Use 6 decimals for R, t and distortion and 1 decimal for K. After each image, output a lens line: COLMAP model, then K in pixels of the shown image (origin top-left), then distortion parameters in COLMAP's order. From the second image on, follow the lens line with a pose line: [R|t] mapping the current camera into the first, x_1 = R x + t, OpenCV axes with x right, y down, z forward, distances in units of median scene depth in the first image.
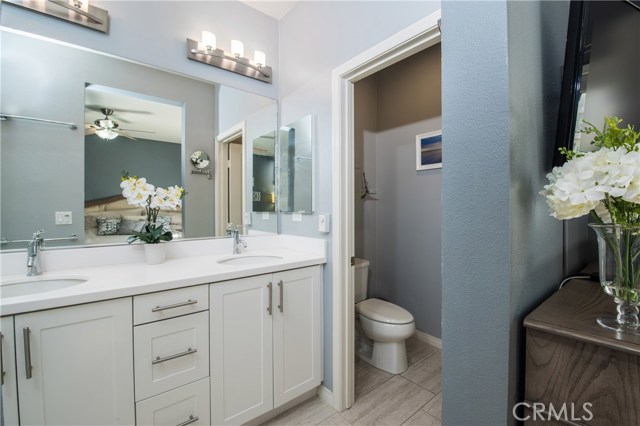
lens RADIAL K [[282.1, 0, 322.3], [0, 282.1, 214.8], [0, 0, 1]] dist [-0.000166, -0.000298]
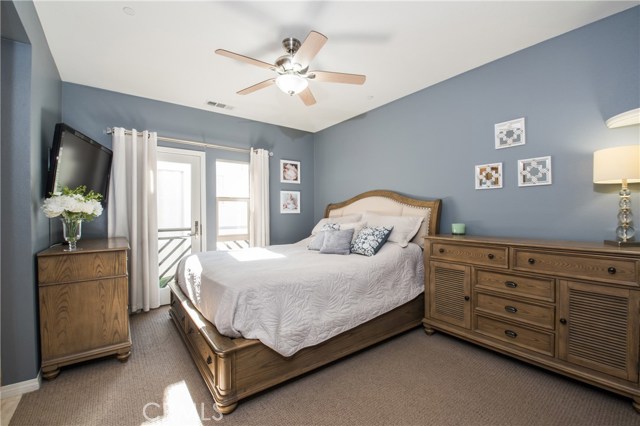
lens RADIAL K [[282.1, 0, 322.3], [0, 282.1, 214.8], [0, 0, 1]] dist [-0.000166, -0.000298]
pose [[0.076728, -0.004561, 0.997042, -0.743747], [0.024469, 0.999697, 0.002690, 0.020531], [-0.996752, 0.024190, 0.076816, -0.818523]]
